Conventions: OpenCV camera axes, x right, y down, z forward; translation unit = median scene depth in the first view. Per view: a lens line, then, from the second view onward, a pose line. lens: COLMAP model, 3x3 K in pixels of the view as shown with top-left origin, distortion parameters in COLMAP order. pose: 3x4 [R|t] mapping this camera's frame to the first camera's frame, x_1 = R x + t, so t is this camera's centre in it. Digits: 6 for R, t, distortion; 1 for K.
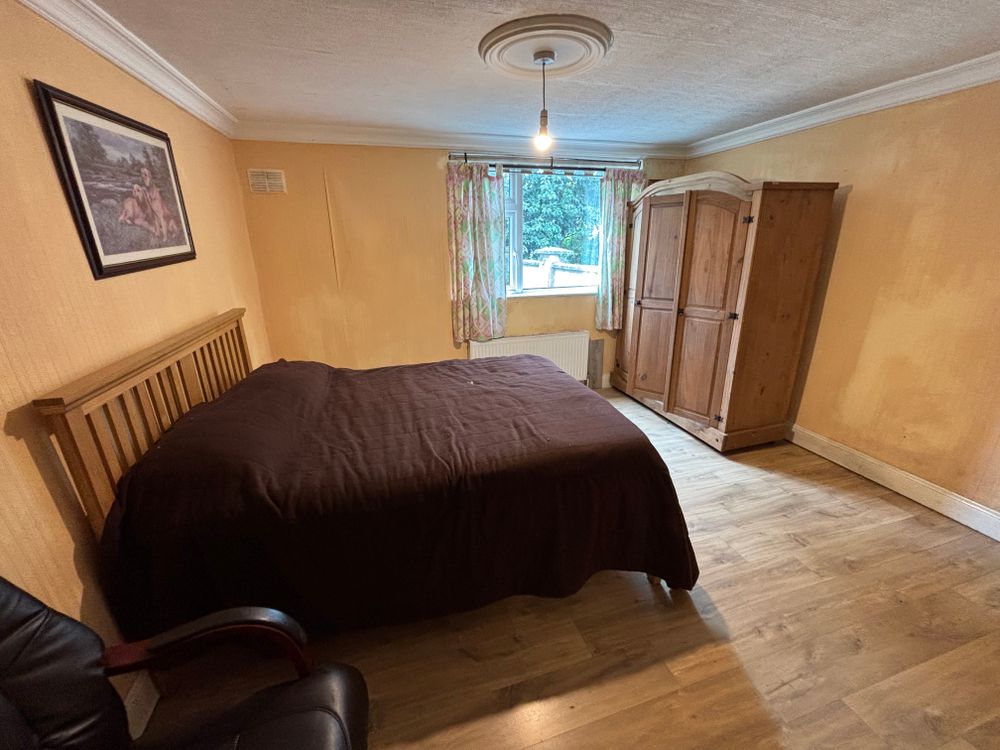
lens RADIAL K [[407.5, 0, 505.0], [0, 407.5, 373.2], [0, 0, 1]] dist [0.008313, -0.001119]
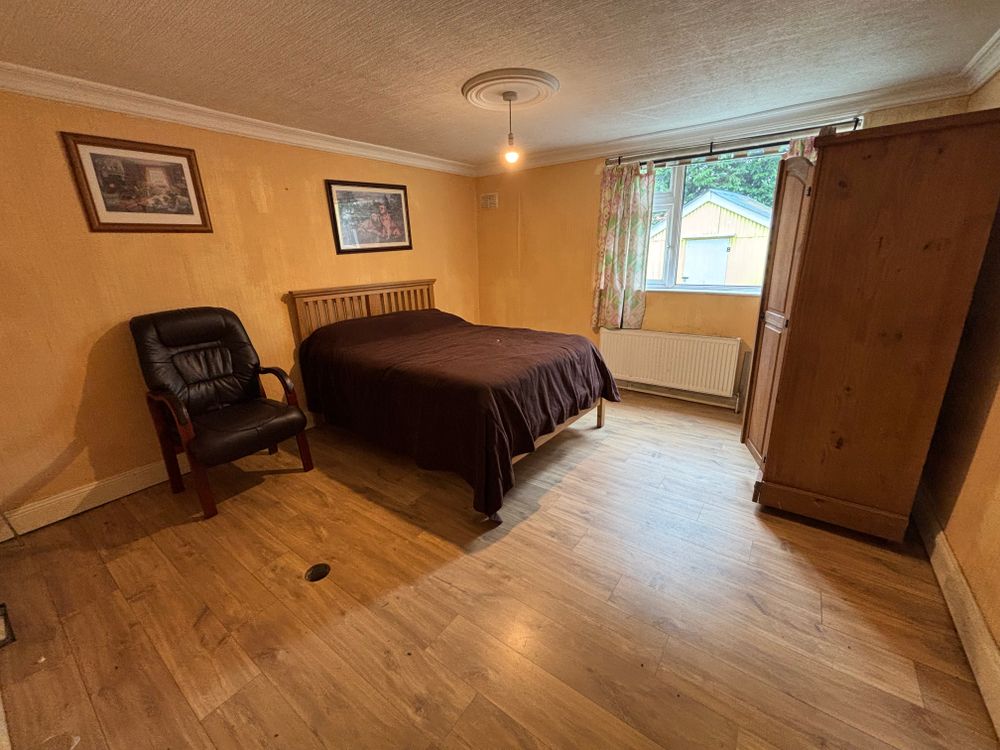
lens RADIAL K [[407.5, 0, 500.4], [0, 407.5, 373.3], [0, 0, 1]] dist [0.008313, -0.001119]
pose [[0.603760, 0.226080, -0.764436, 0.781415], [-0.232700, 0.967159, 0.102245, -0.008761], [0.762447, 0.116153, 0.636540, 0.129573]]
